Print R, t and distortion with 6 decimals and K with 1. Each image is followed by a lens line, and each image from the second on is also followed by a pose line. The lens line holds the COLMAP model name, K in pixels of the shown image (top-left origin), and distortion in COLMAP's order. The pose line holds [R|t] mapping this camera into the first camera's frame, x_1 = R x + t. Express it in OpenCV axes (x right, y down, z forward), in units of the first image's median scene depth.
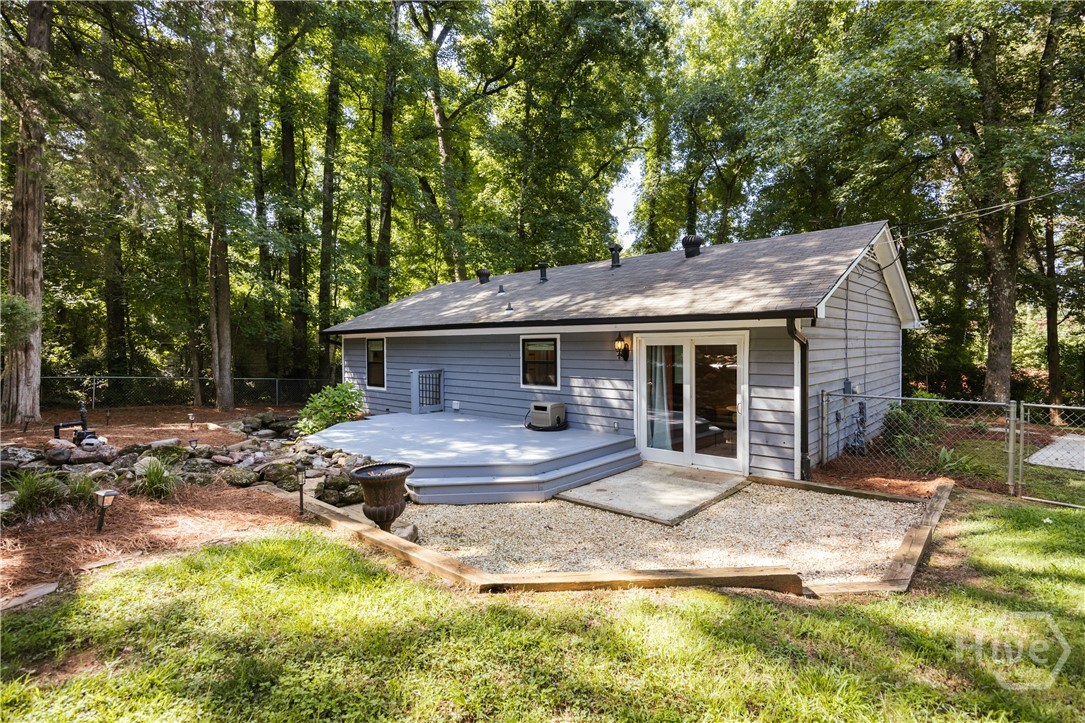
lens RADIAL K [[527.5, 0, 549.9], [0, 527.5, 334.3], [0, 0, 1]] dist [0.001790, 0.000302]
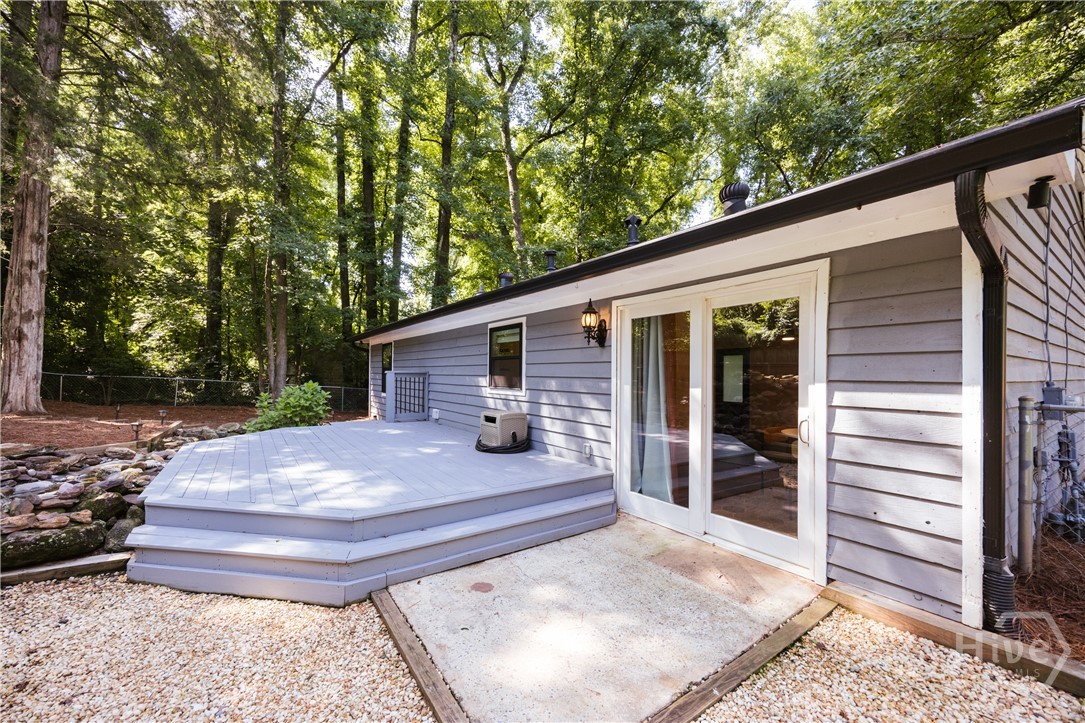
lens RADIAL K [[423.2, 0, 542.5], [0, 423.2, 361.5], [0, 0, 1]] dist [0.000742, 0.000037]
pose [[0.975667, 0.014280, -0.218793, 0.158313], [-0.017290, 0.999780, -0.011849, 0.063844], [0.218576, 0.015343, 0.975699, 0.430820]]
